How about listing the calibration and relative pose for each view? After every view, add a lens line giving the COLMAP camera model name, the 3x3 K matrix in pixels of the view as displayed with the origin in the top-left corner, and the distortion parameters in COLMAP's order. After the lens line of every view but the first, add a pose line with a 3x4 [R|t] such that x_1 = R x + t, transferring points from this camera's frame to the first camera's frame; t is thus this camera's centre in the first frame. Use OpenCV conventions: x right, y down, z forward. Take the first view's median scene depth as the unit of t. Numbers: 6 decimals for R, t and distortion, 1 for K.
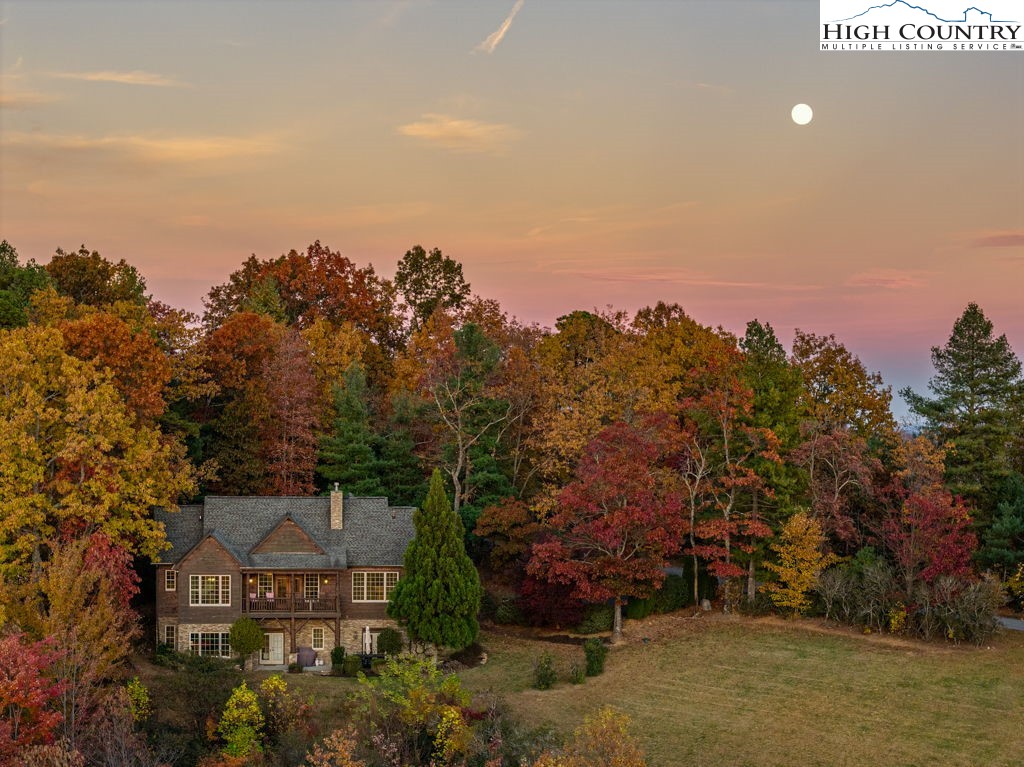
lens RADIAL K [[1171.7, 0, 512.0], [0, 1171.7, 383.5], [0, 0, 1]] dist [-0.098469, 0.223061]
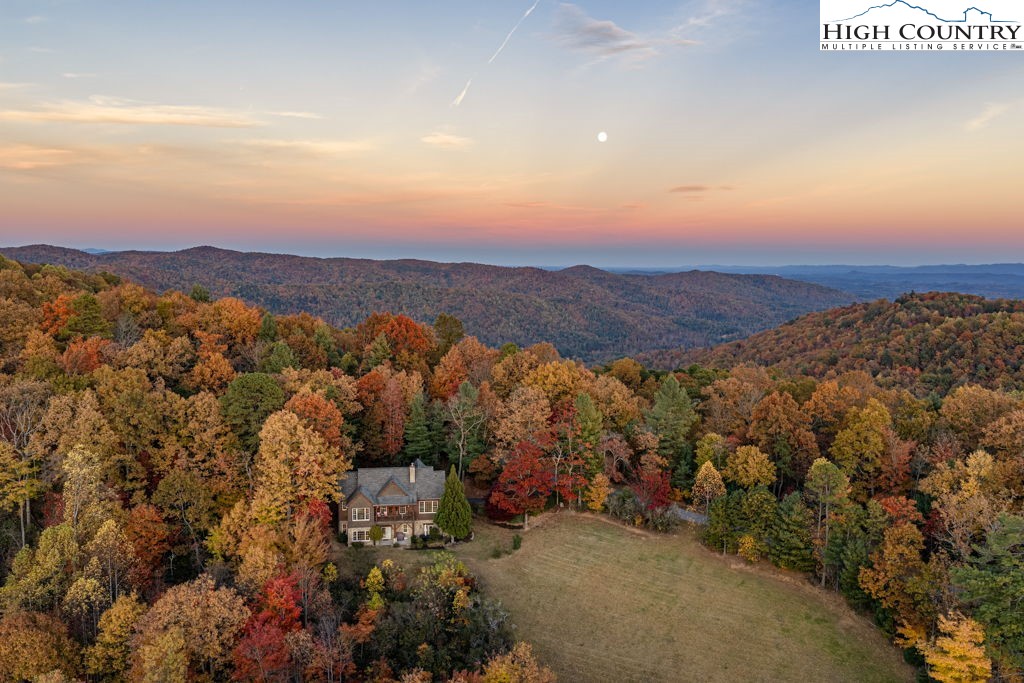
lens RADIAL K [[480.3, 0, 494.2], [0, 480.3, 349.3], [0, 0, 1]] dist [0.009435, -0.000457]
pose [[0.999689, -0.001995, 0.024866, -0.002369], [0.000515, 0.998236, 0.059370, -0.223320], [-0.024941, -0.059339, 0.997926, -0.002007]]
